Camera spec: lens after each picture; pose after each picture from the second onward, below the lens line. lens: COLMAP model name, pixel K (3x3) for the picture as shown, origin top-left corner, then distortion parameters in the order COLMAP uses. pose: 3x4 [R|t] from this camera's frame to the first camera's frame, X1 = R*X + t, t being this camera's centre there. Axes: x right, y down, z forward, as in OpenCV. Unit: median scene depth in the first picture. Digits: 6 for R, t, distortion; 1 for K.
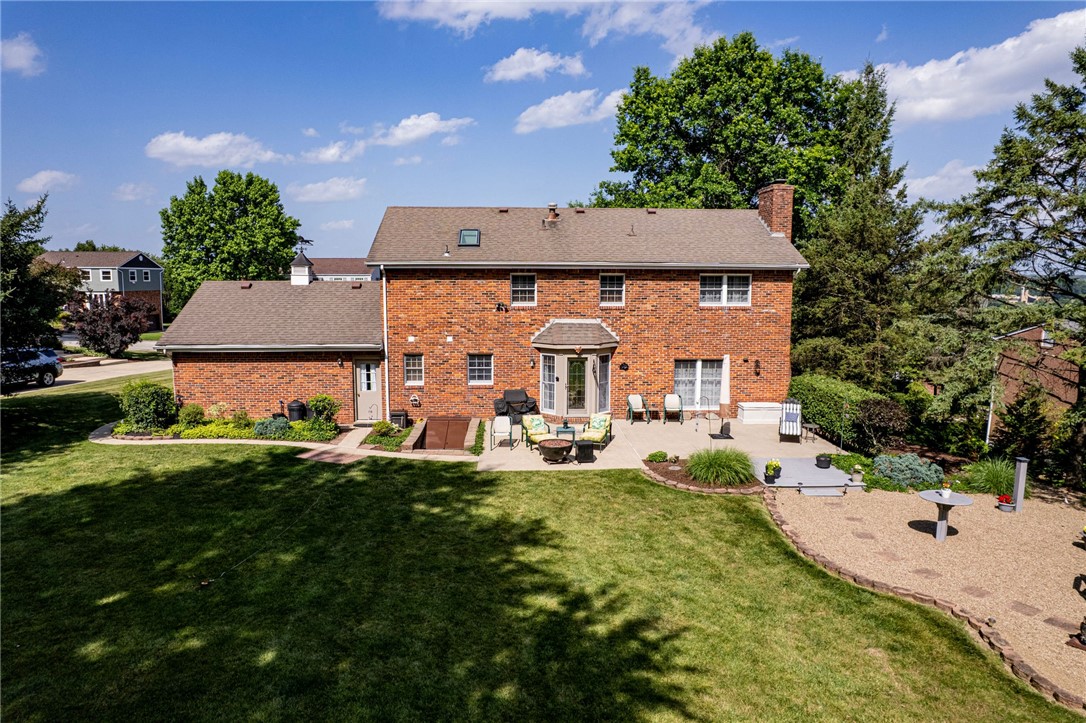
lens RADIAL K [[689.1, 0, 548.6], [0, 689.1, 360.9], [0, 0, 1]] dist [-0.036013, -0.000604]
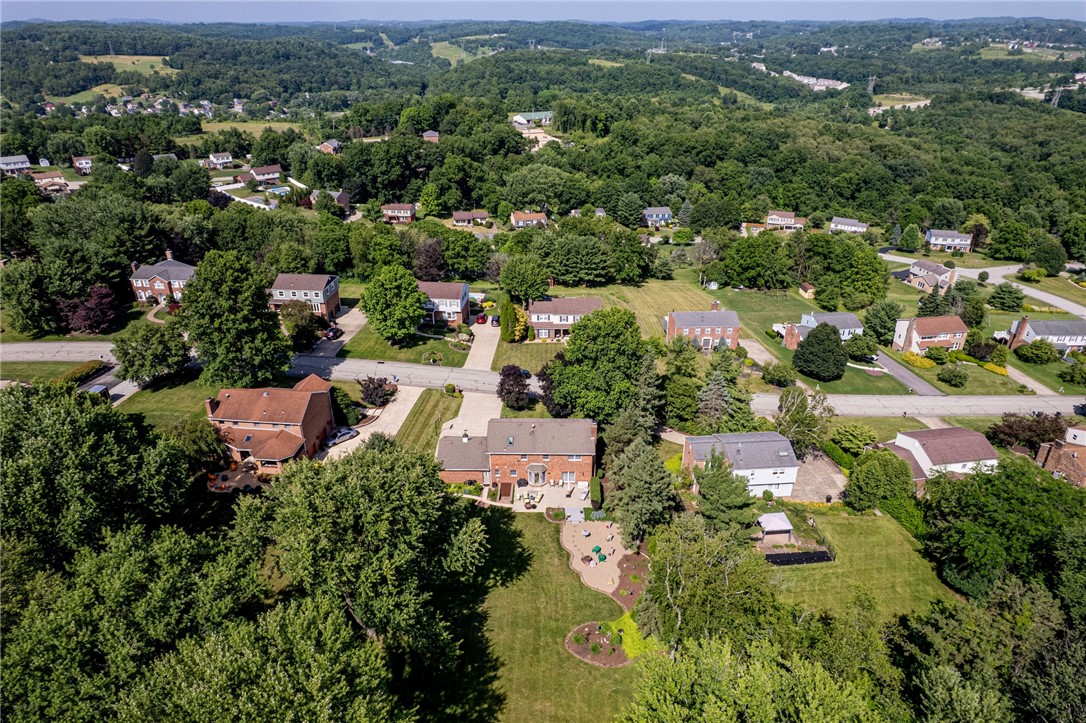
lens RADIAL K [[689.1, 0, 548.6], [0, 689.1, 360.9], [0, 0, 1]] dist [-0.036013, -0.000604]
pose [[0.996838, 0.024059, -0.075725, 0.505545], [0.002242, 0.944156, 0.329490, -2.479326], [0.079424, -0.328618, 0.941117, -3.281617]]
